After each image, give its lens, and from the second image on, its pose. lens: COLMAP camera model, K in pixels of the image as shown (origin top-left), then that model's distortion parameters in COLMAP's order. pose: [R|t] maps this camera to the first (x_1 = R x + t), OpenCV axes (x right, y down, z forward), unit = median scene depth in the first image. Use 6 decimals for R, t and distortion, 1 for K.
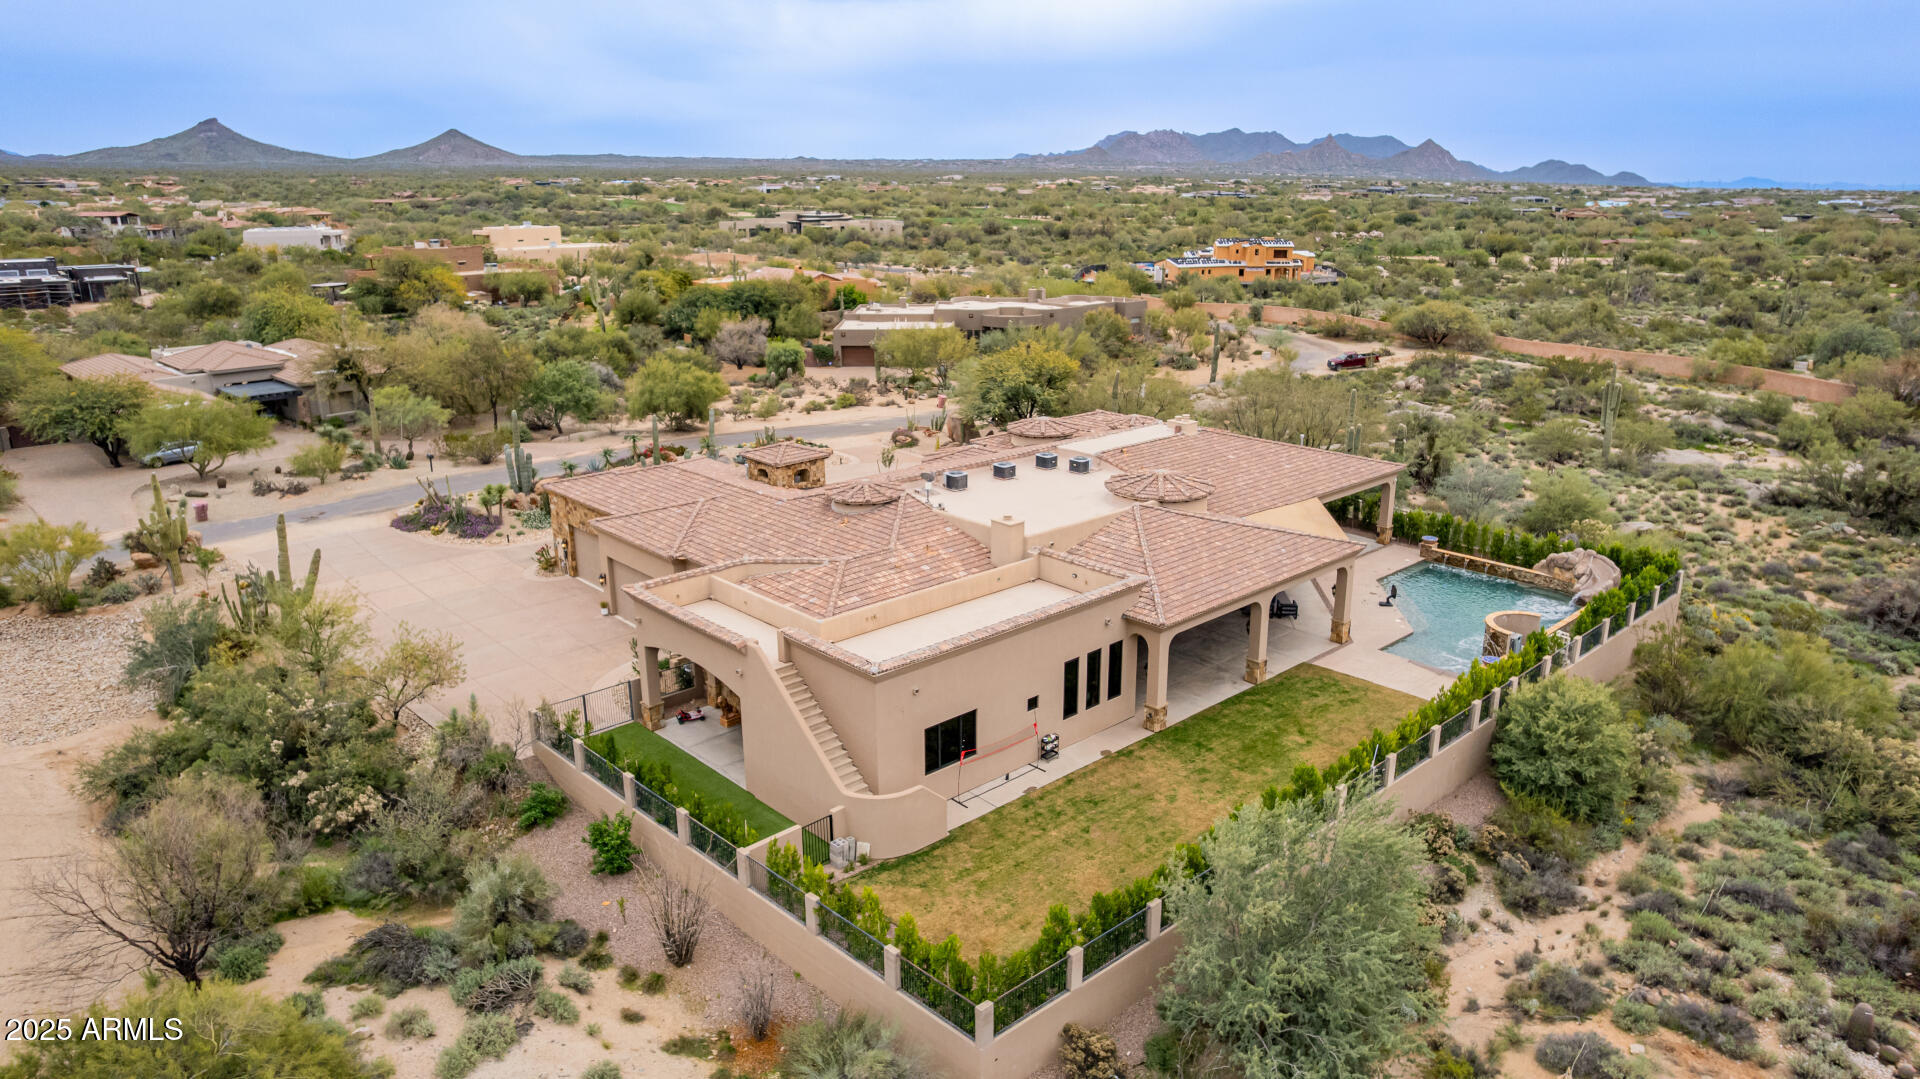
lens RADIAL K [[1226.3, 0, 966.1], [0, 1226.3, 538.4], [0, 0, 1]] dist [-0.059076, 0.040426]
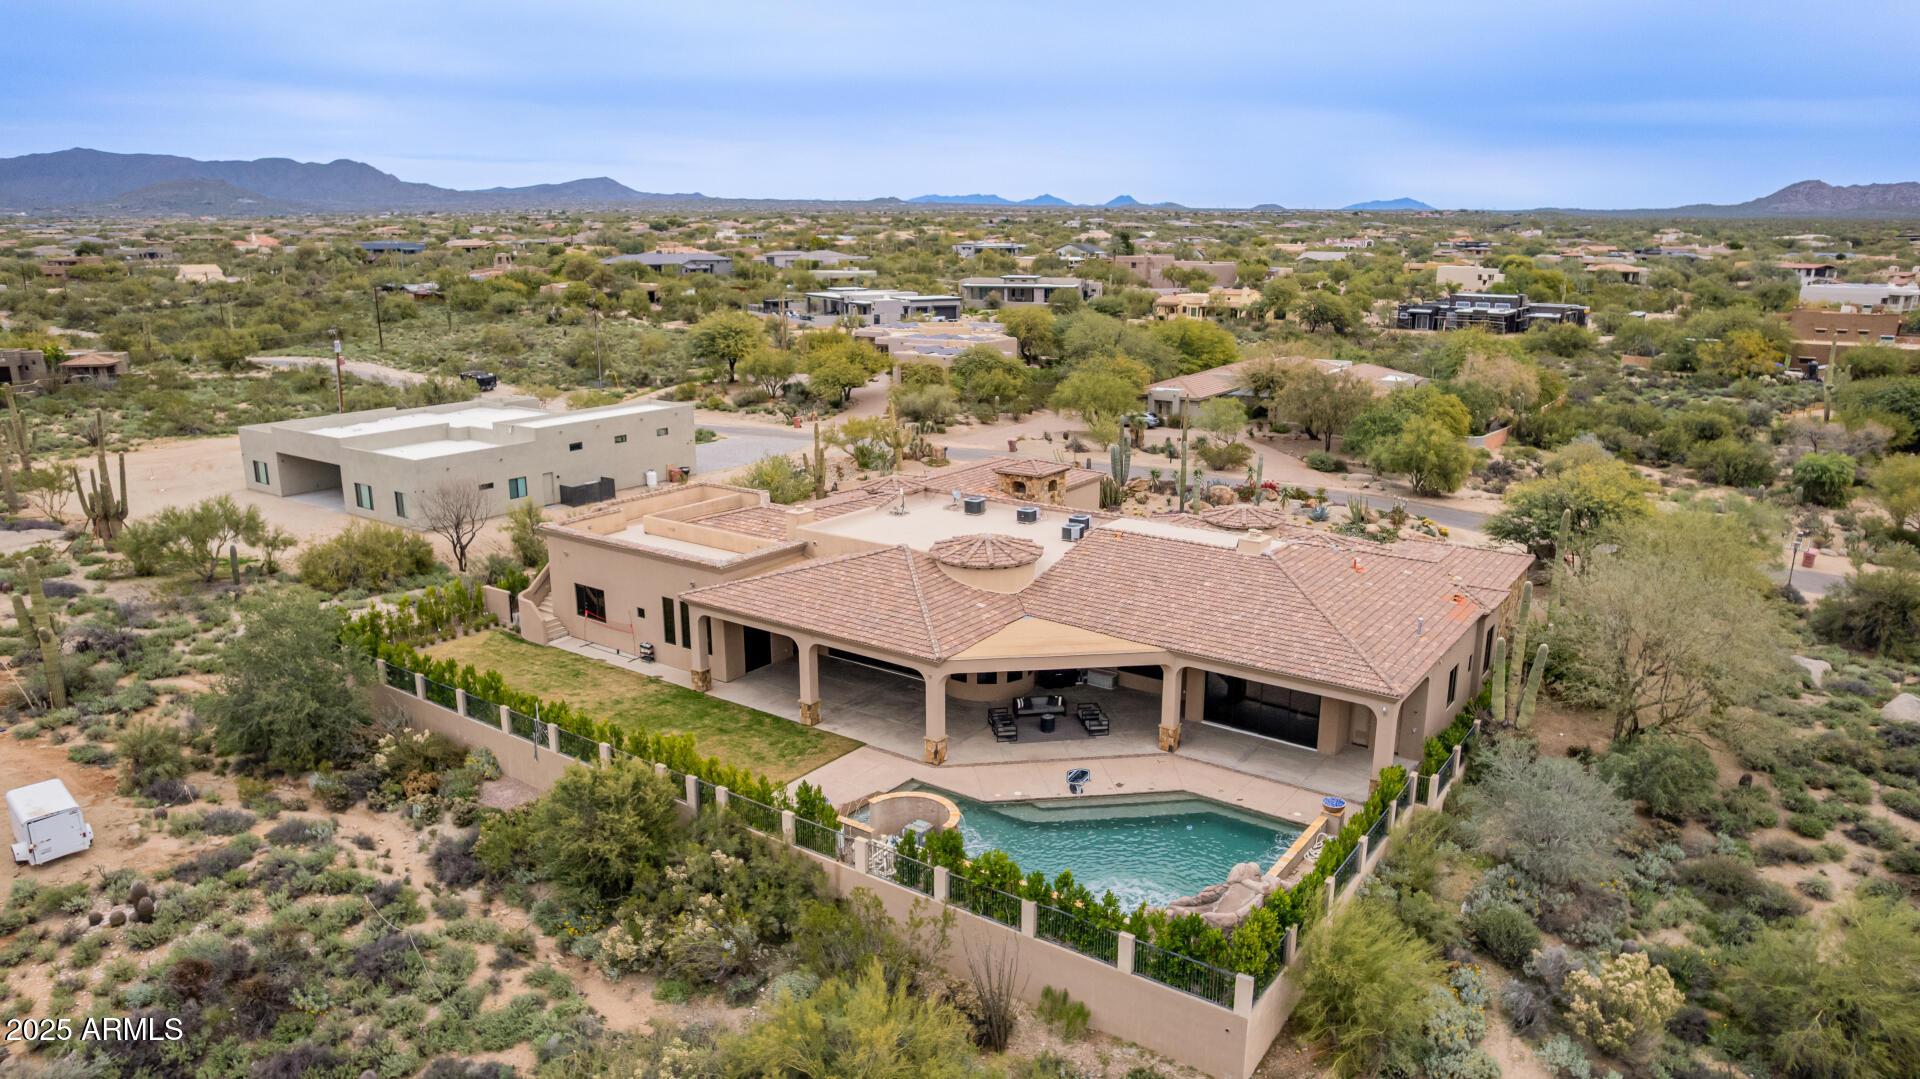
lens RADIAL K [[1226.3, 0, 958.7], [0, 1226.3, 546.5], [0, 0, 1]] dist [-0.059076, 0.040426]
pose [[0.201526, 0.249605, -0.947145, 1.321742], [-0.282480, 0.940709, 0.187805, -0.274214], [0.937866, 0.229702, 0.260086, 0.912181]]
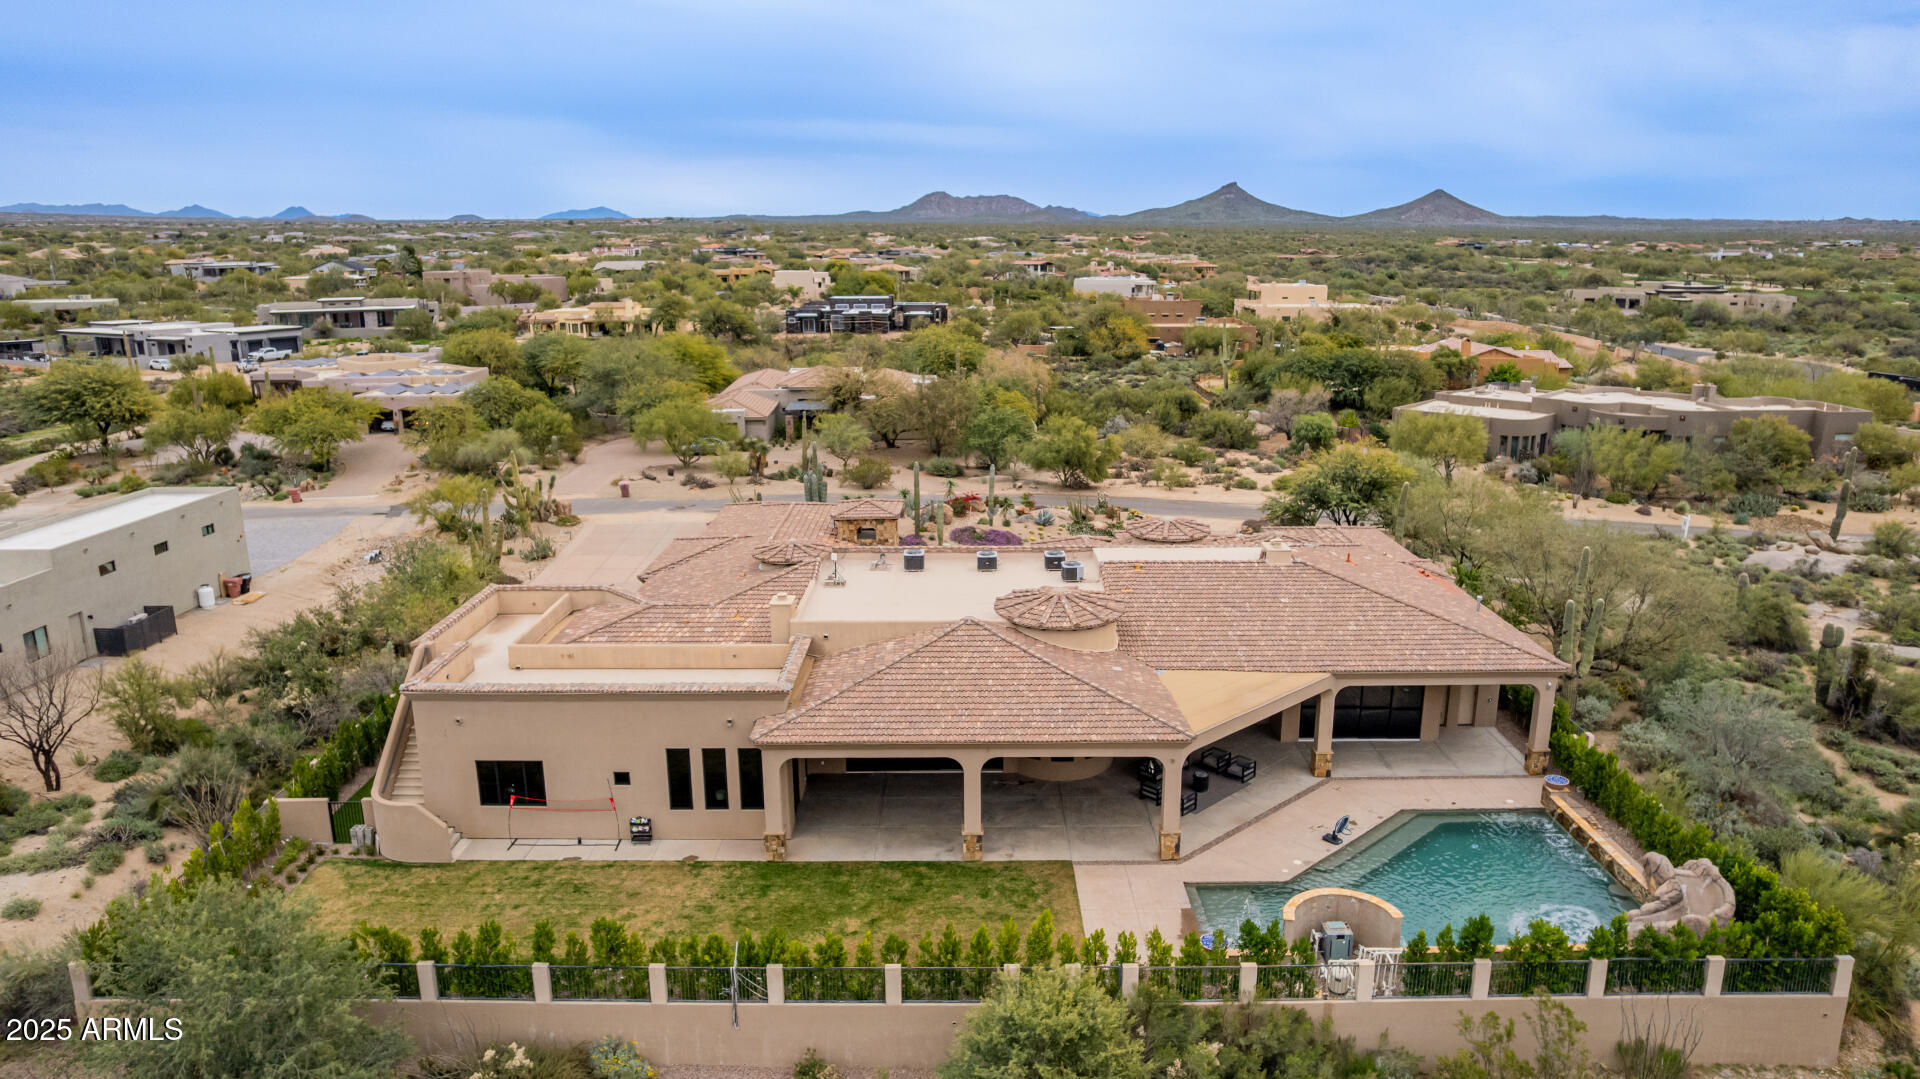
lens RADIAL K [[1226.3, 0, 961.5], [0, 1226.3, 549.4], [0, 0, 1]] dist [-0.059076, 0.040426]
pose [[0.730983, 0.168900, -0.661163, 0.815709], [-0.193660, 0.980395, 0.036339, -0.123690], [0.654339, 0.101477, 0.749362, 0.411714]]
